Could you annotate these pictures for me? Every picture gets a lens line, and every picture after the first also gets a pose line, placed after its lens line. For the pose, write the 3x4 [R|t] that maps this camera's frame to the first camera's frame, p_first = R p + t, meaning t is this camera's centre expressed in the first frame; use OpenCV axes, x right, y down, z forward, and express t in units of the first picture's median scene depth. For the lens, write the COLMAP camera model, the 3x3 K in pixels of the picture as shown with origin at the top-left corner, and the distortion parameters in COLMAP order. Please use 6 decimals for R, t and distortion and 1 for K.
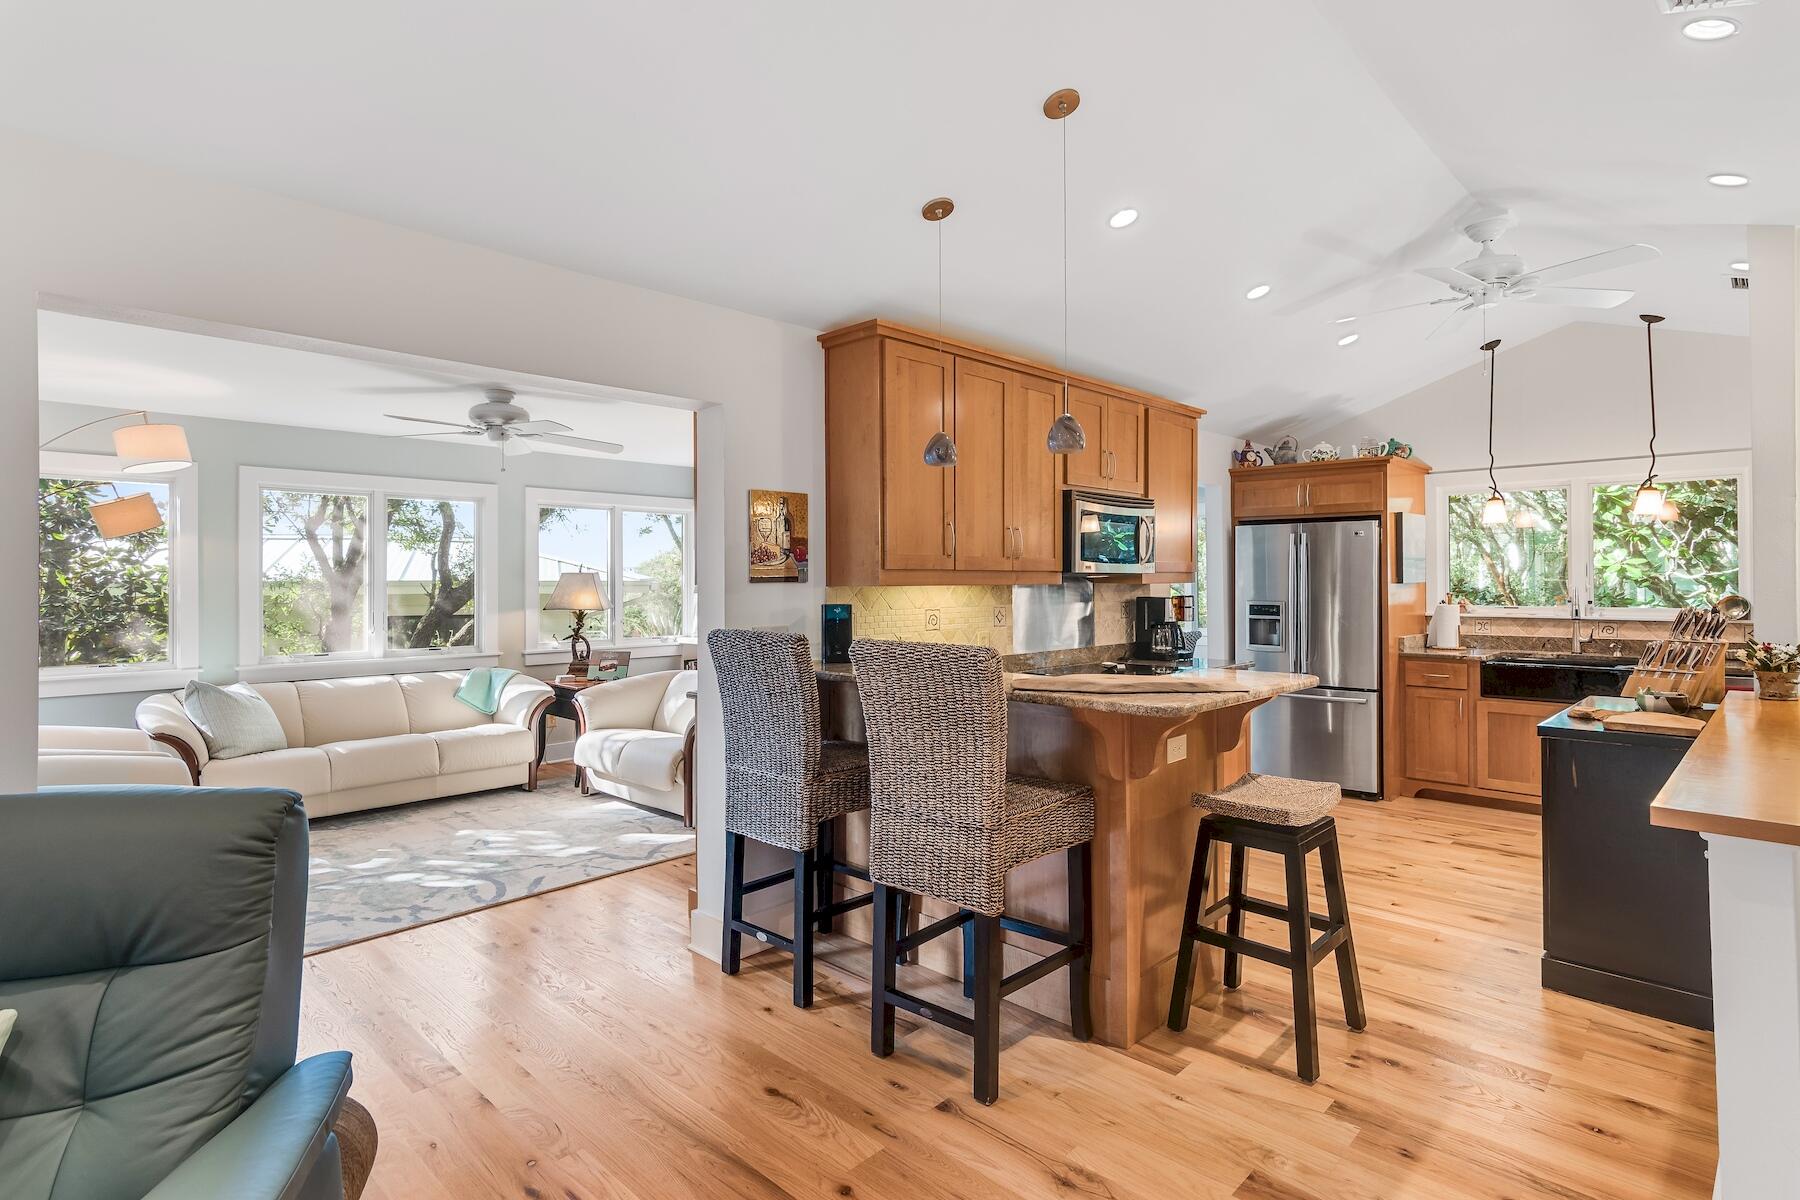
lens RADIAL K [[902.6, 0, 921.9], [0, 902.6, 578.7], [0, 0, 1]] dist [0.001615, 0.000128]
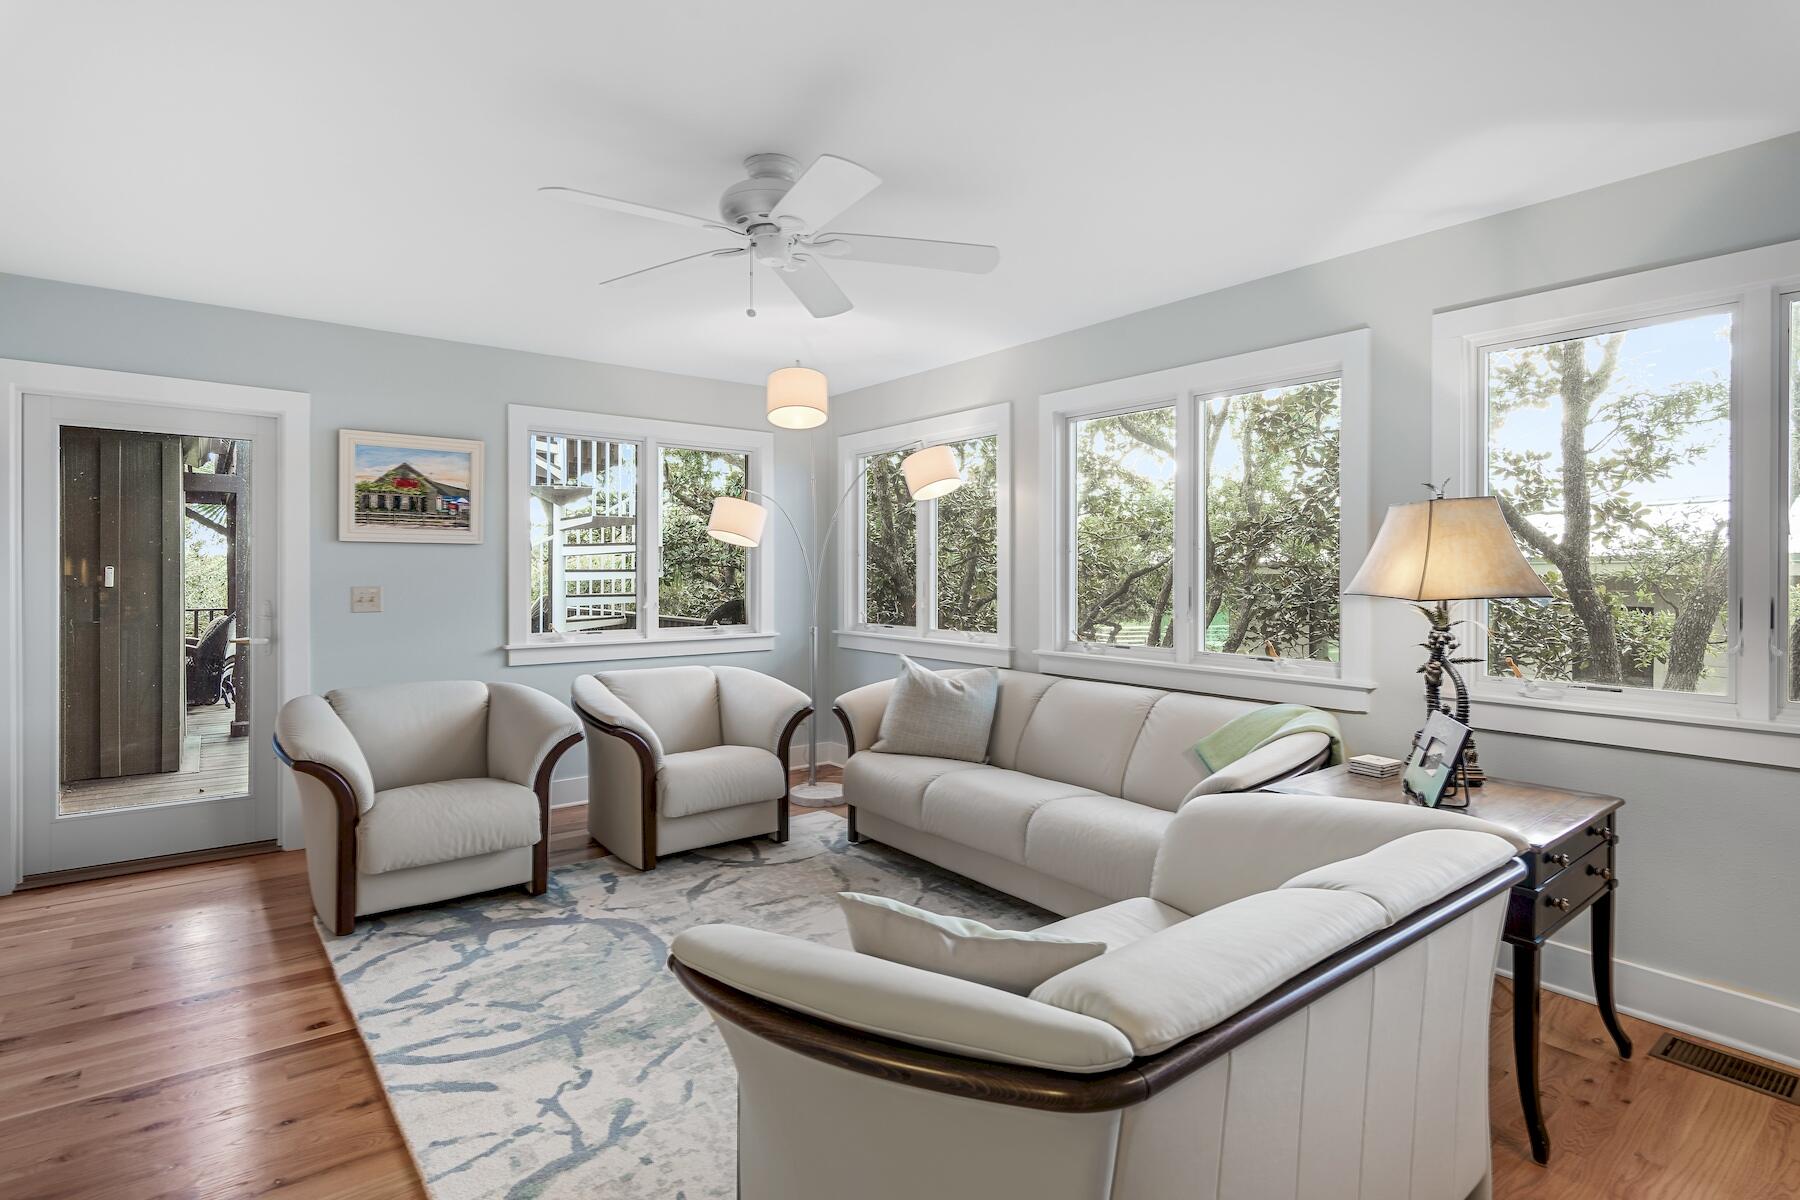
lens RADIAL K [[884.1, 0, 903.6], [0, 884.1, 582.0], [0, 0, 1]] dist [0.002622, 0.000007]
pose [[-0.148308, 0.012826, -0.988858, 0.030274], [0.002345, 0.999918, 0.012618, 0.028276], [0.988938, -0.000448, -0.148326, 1.012270]]
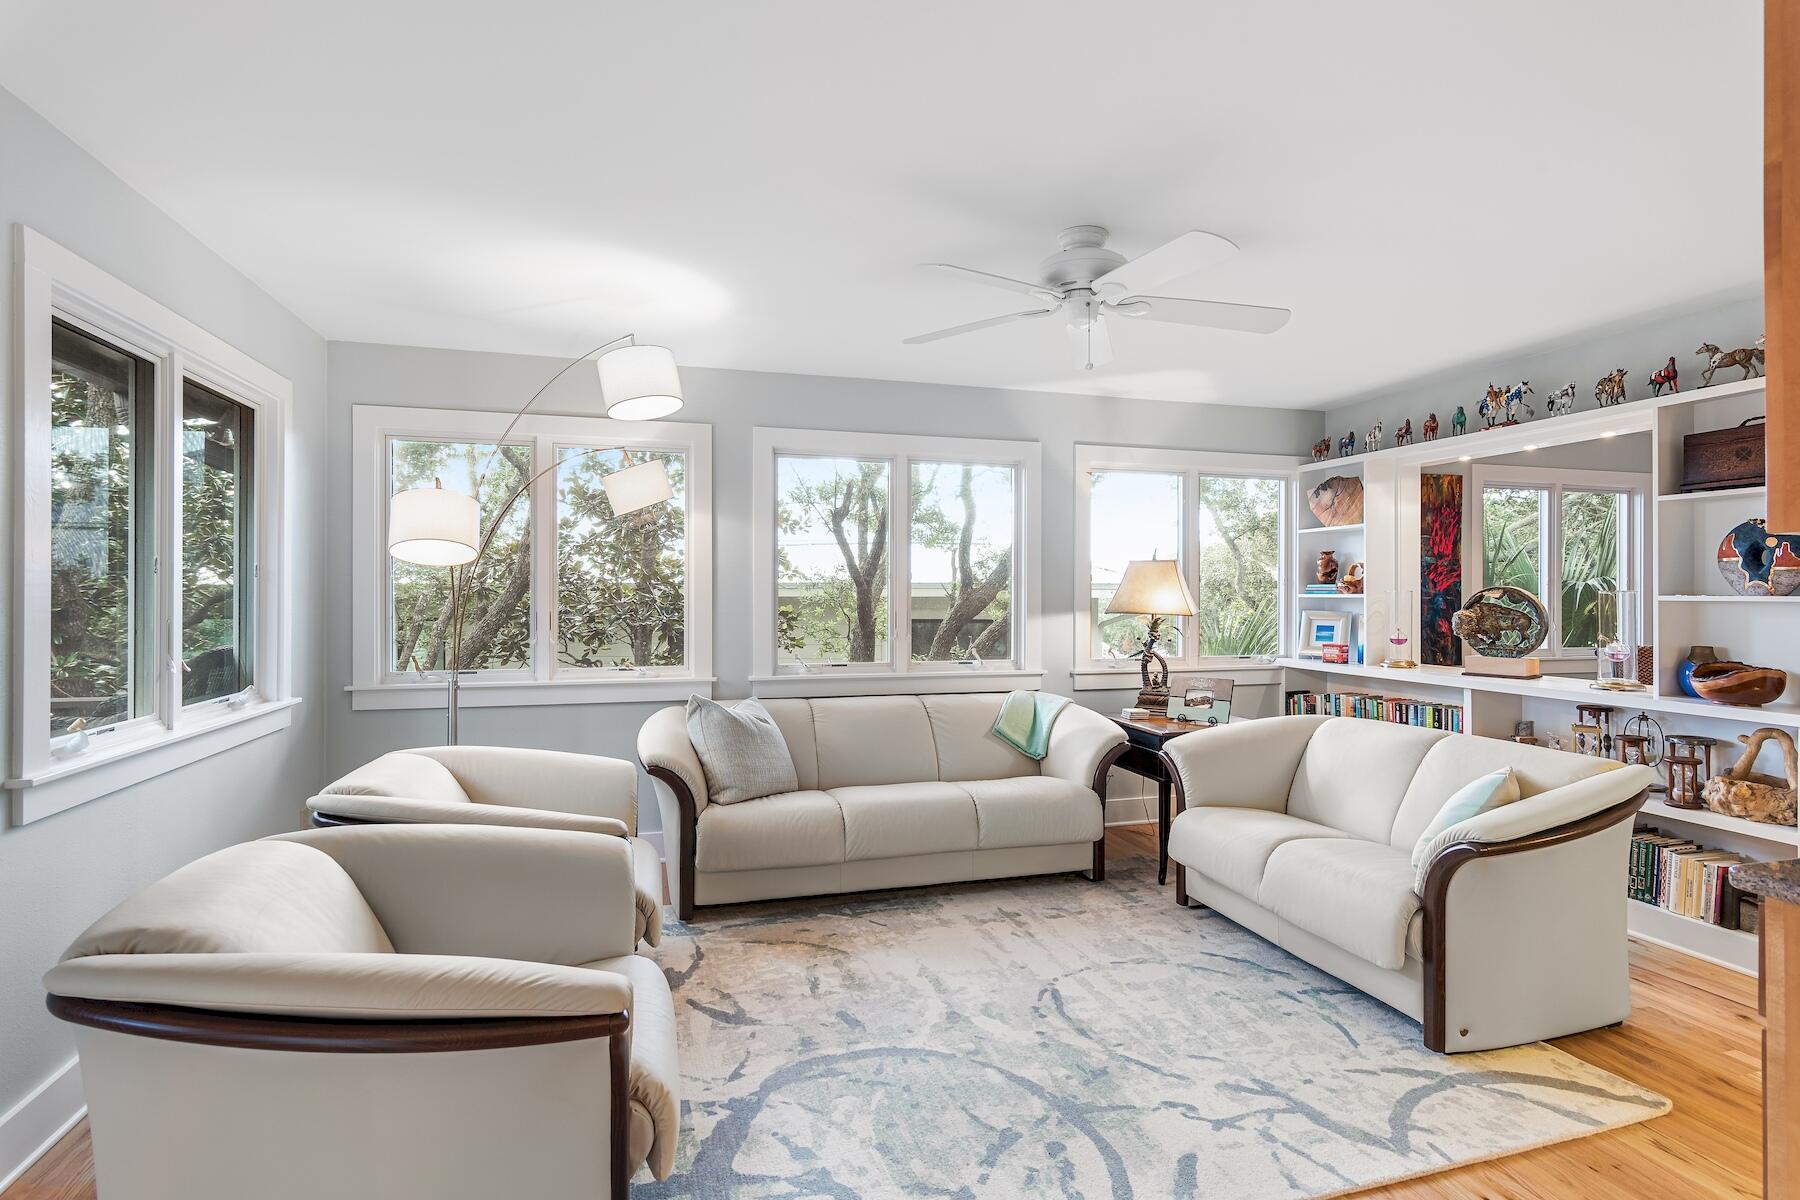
lens RADIAL K [[884.1, 0, 903.2], [0, 884.1, 598.8], [0, 0, 1]] dist [0.002622, 0.000007]
pose [[0.858922, 0.007610, -0.512050, -0.242047], [-0.002753, 0.999944, 0.010244, 0.020157], [0.512099, -0.007389, 0.858895, 0.398086]]
